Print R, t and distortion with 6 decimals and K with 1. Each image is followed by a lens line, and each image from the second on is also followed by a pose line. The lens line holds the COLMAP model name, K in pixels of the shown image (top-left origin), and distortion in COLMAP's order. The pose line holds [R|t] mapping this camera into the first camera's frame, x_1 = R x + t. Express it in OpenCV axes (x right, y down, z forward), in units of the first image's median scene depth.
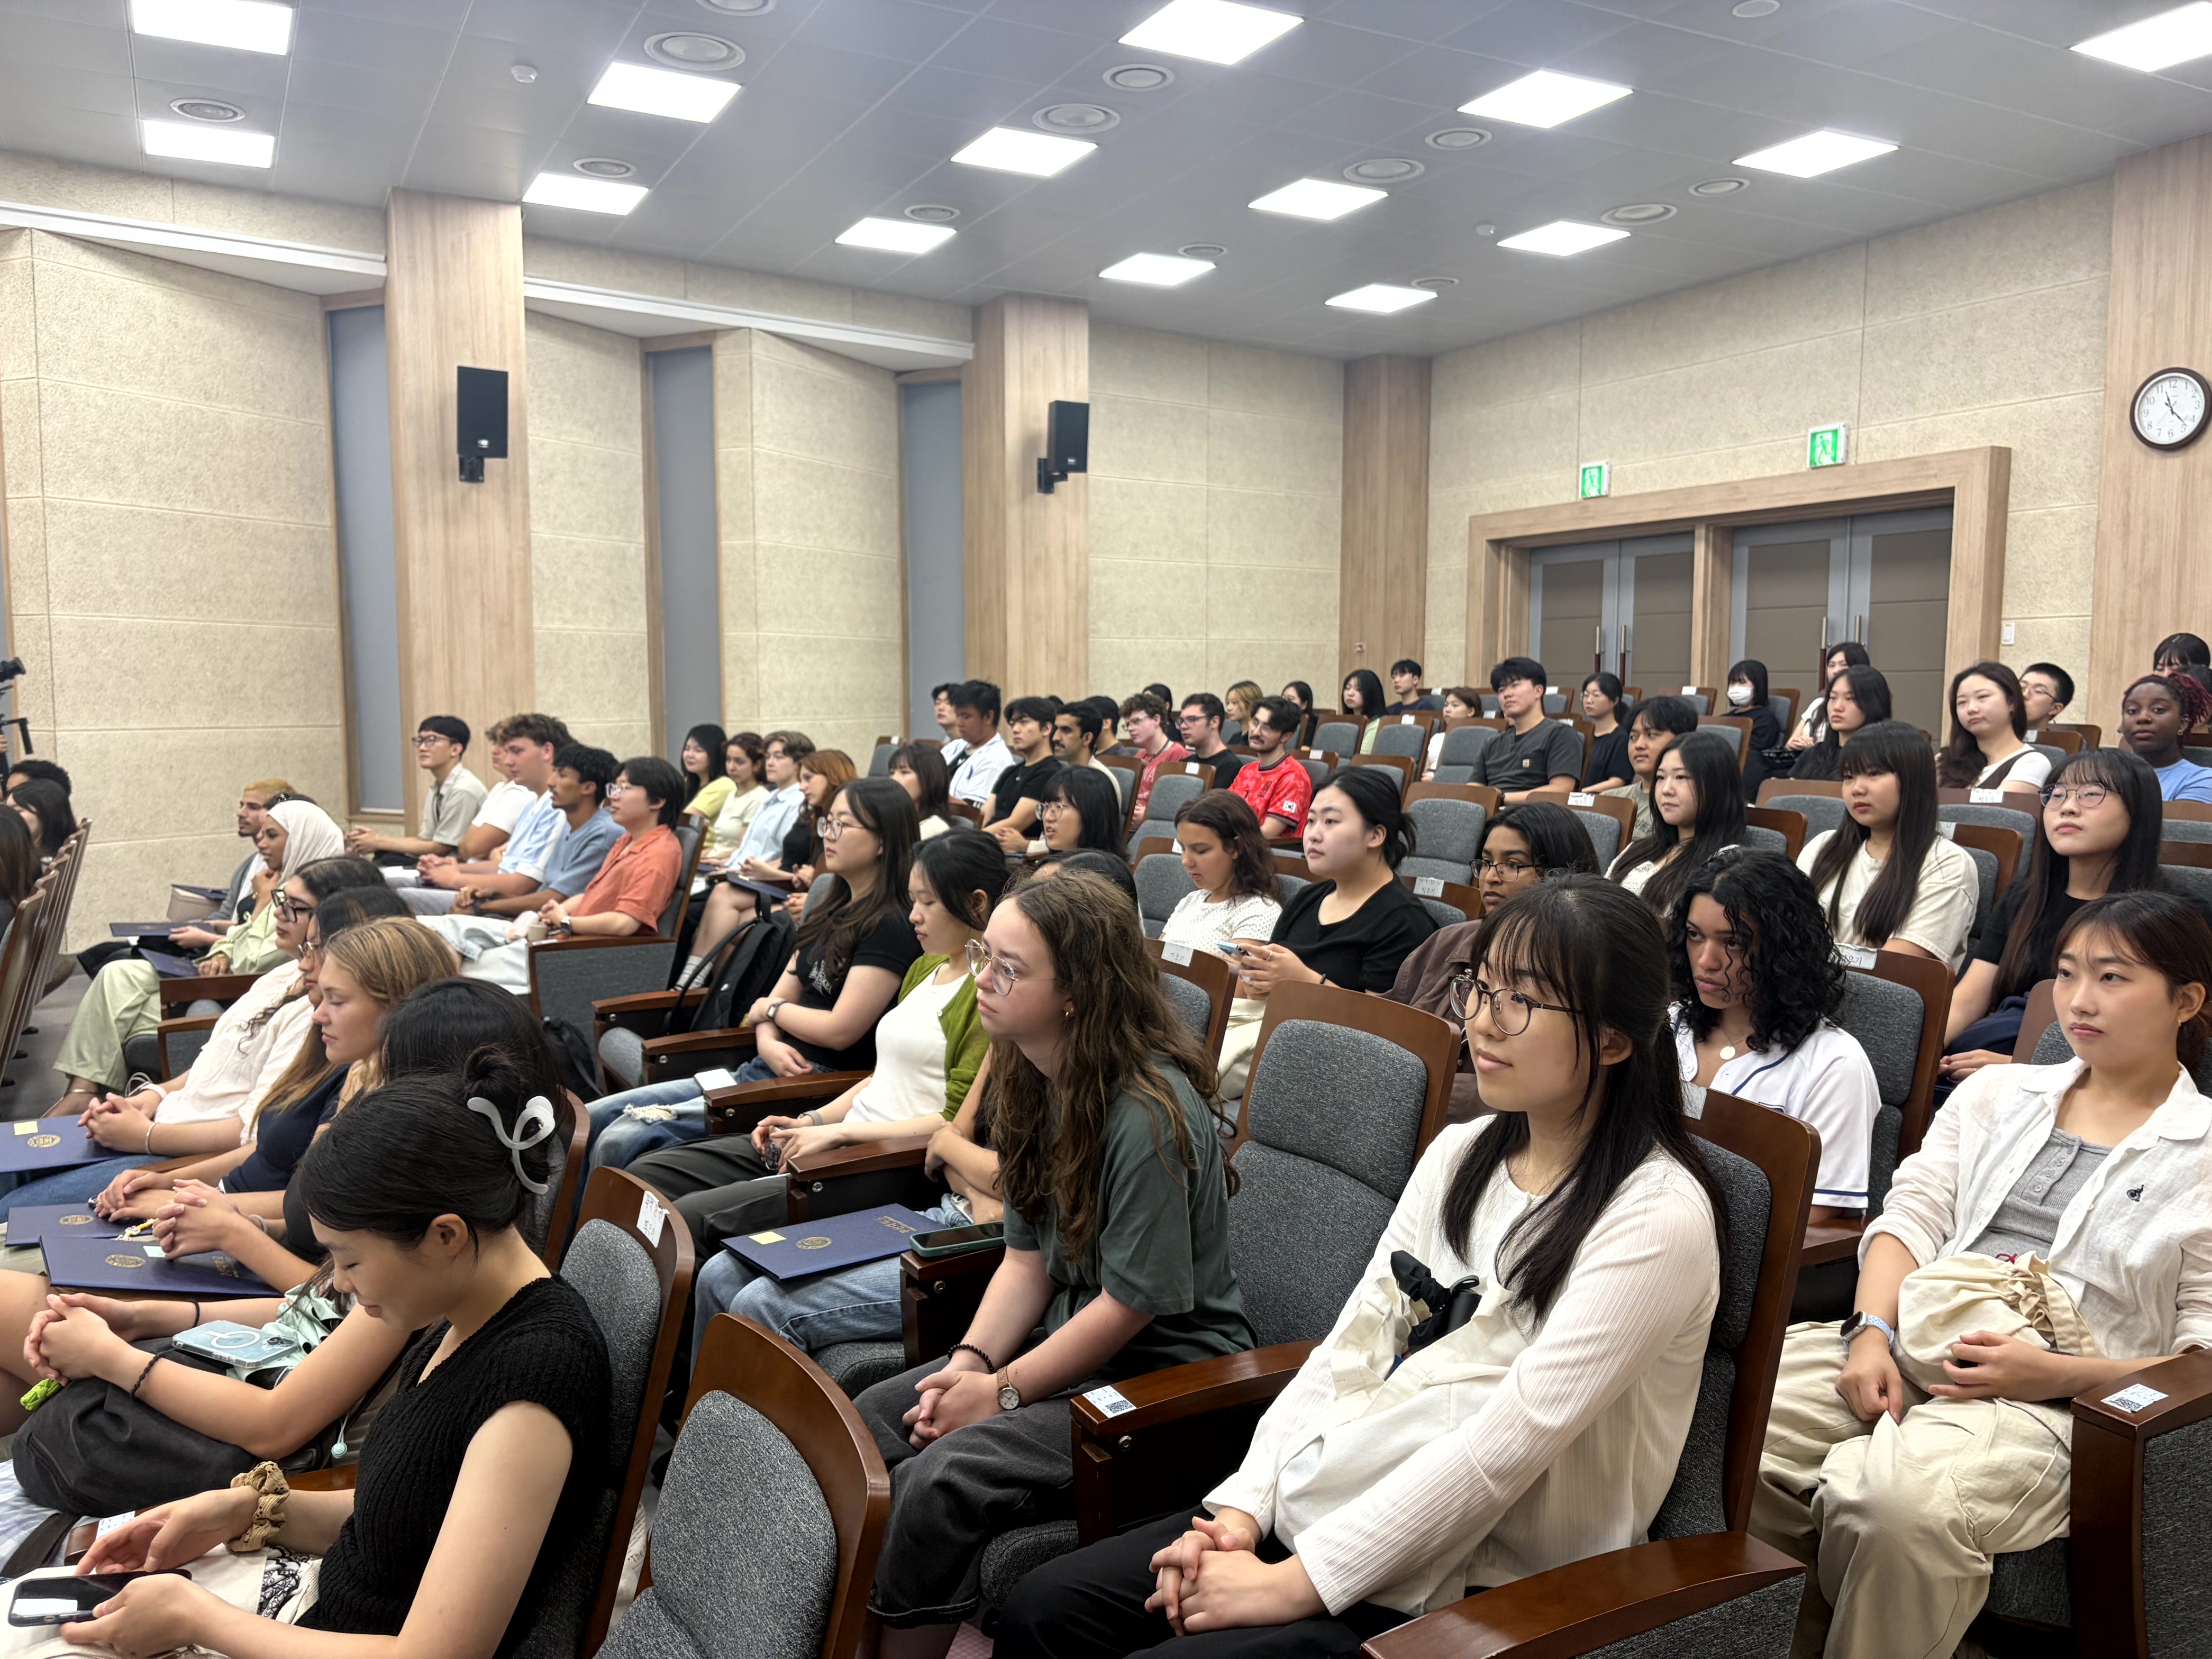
lens RADIAL K [[1661.7, 0, 1111.0], [0, 1661.7, 832.8], [0, 0, 1]] dist [0.037982, -0.032125]
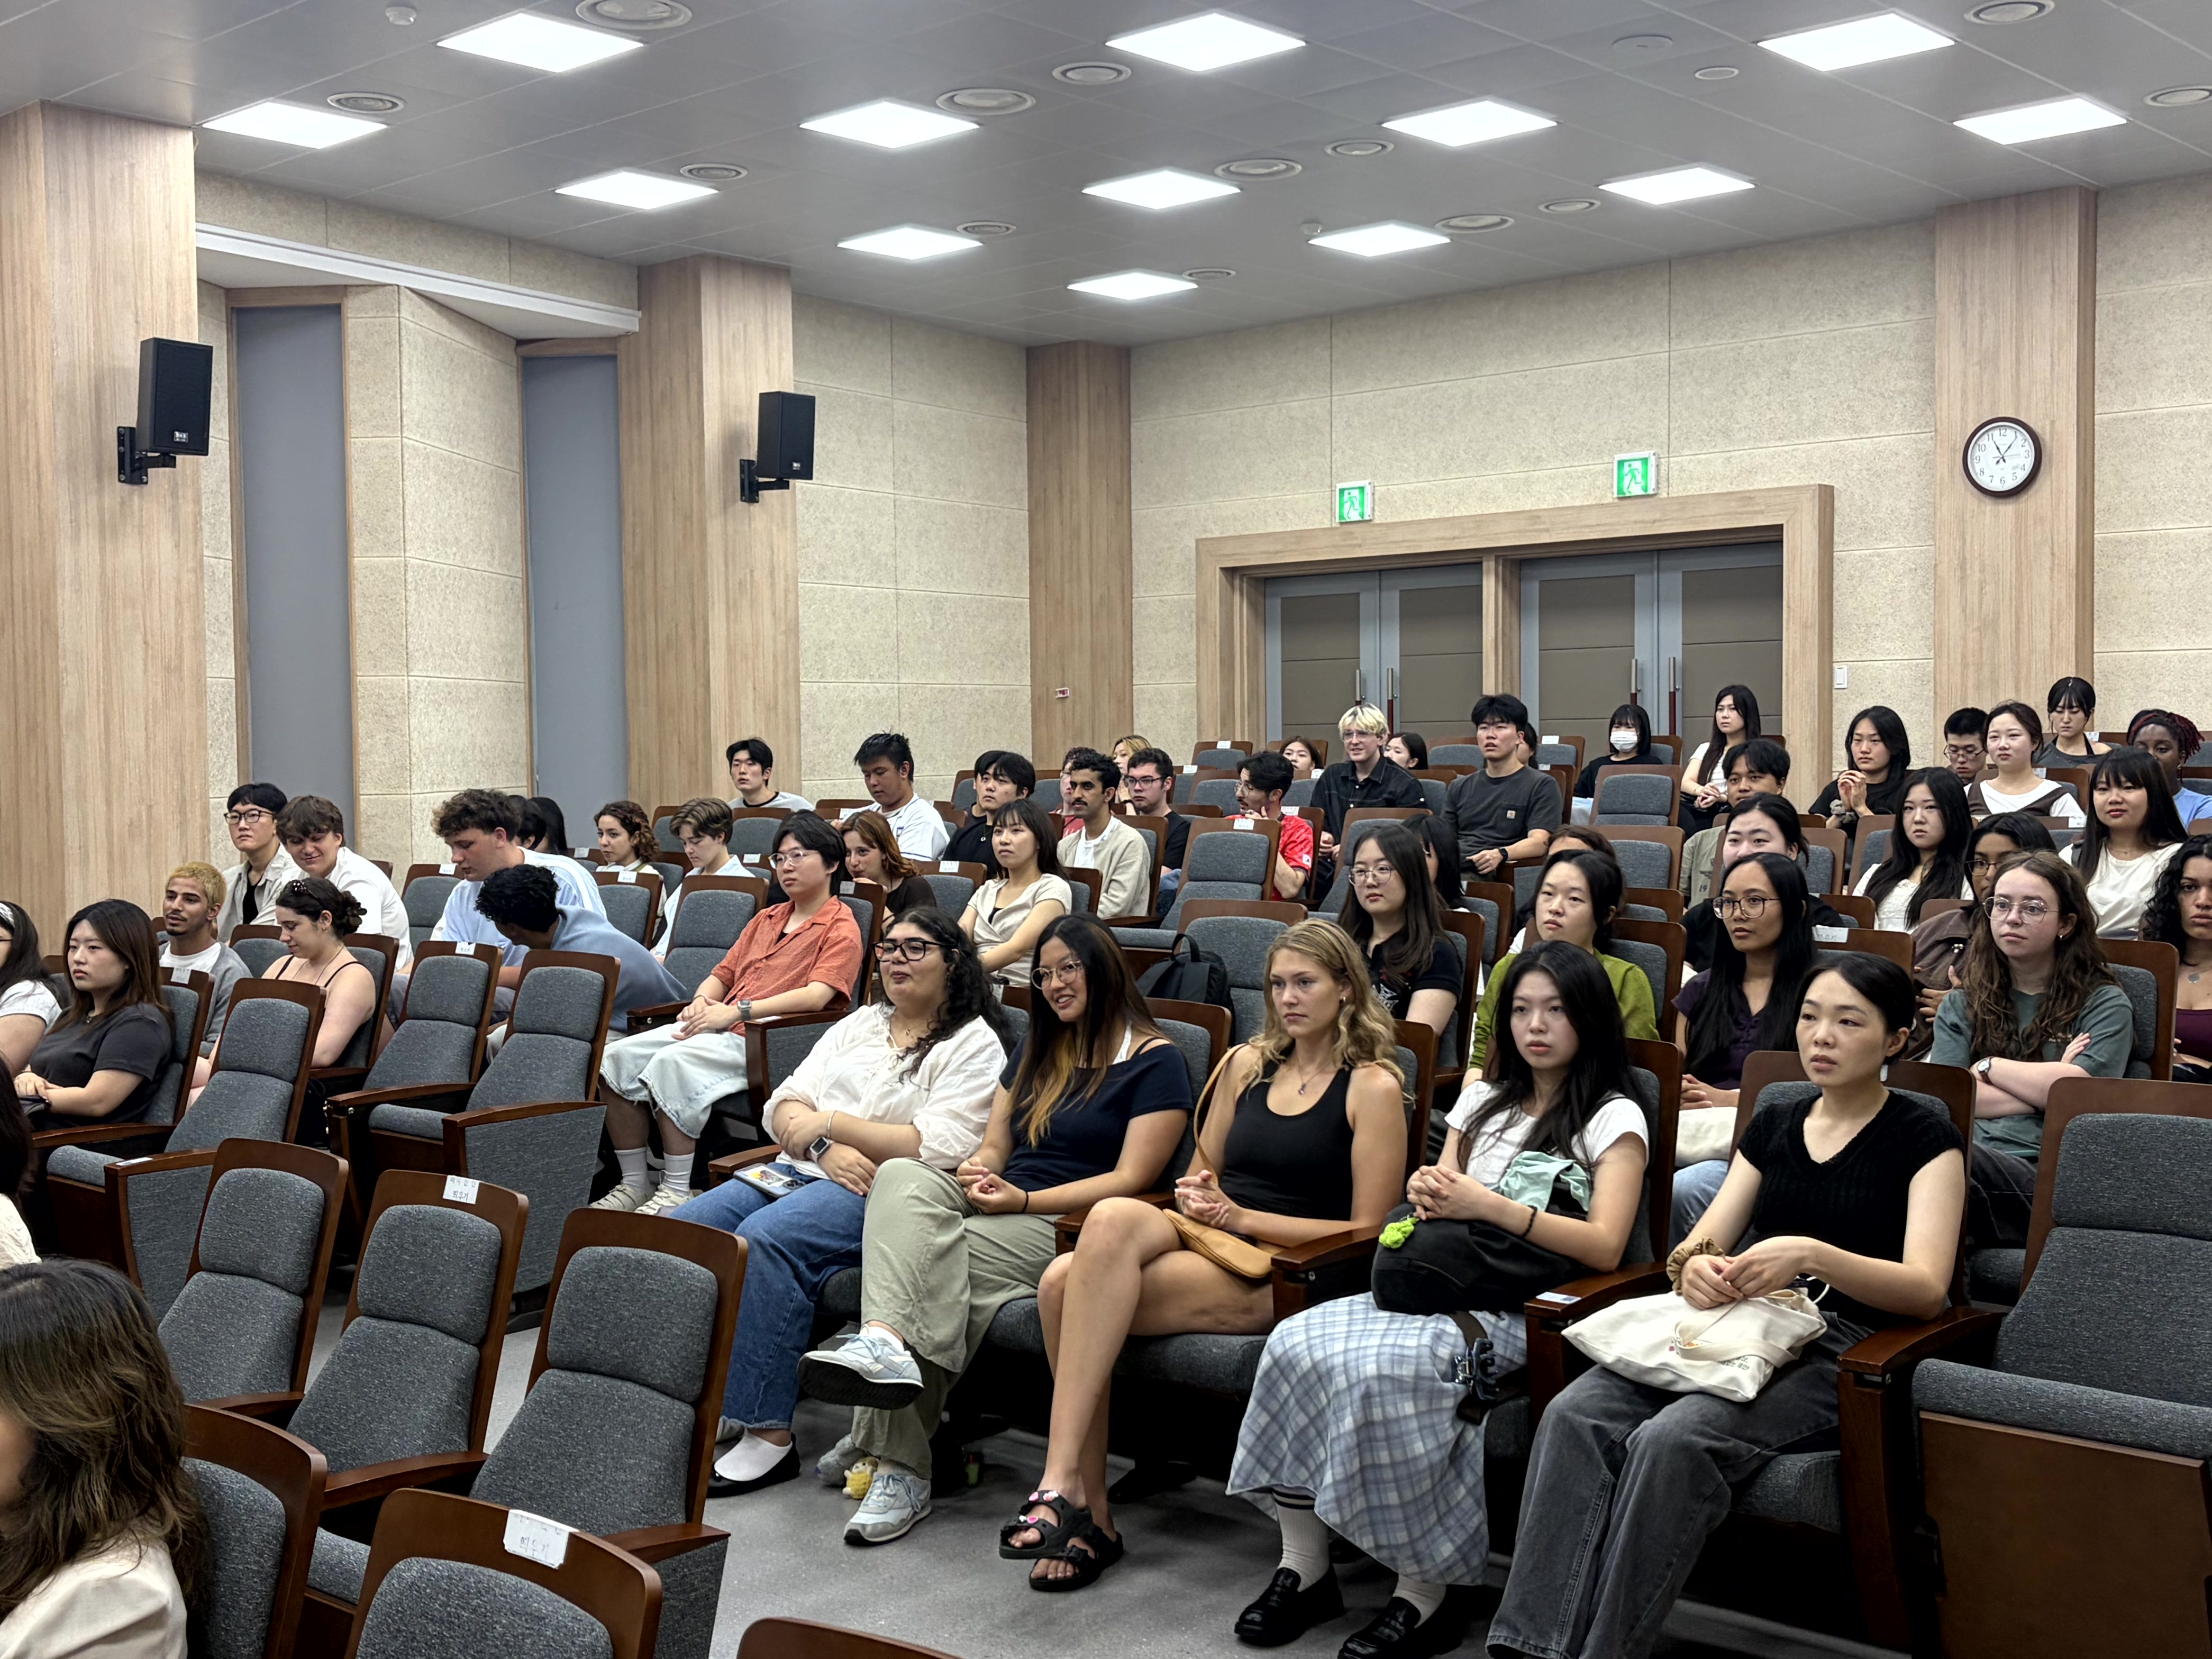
lens RADIAL K [[2404.2, 0, 1096.2], [0, 2404.2, 836.3], [0, 0, 1]] dist [0.025592, 0.000000]
pose [[0.946393, -0.023799, 0.322138, -0.276888], [0.040275, 0.998194, -0.044577, 0.014586], [-0.320496, 0.055162, 0.945642, -0.145500]]
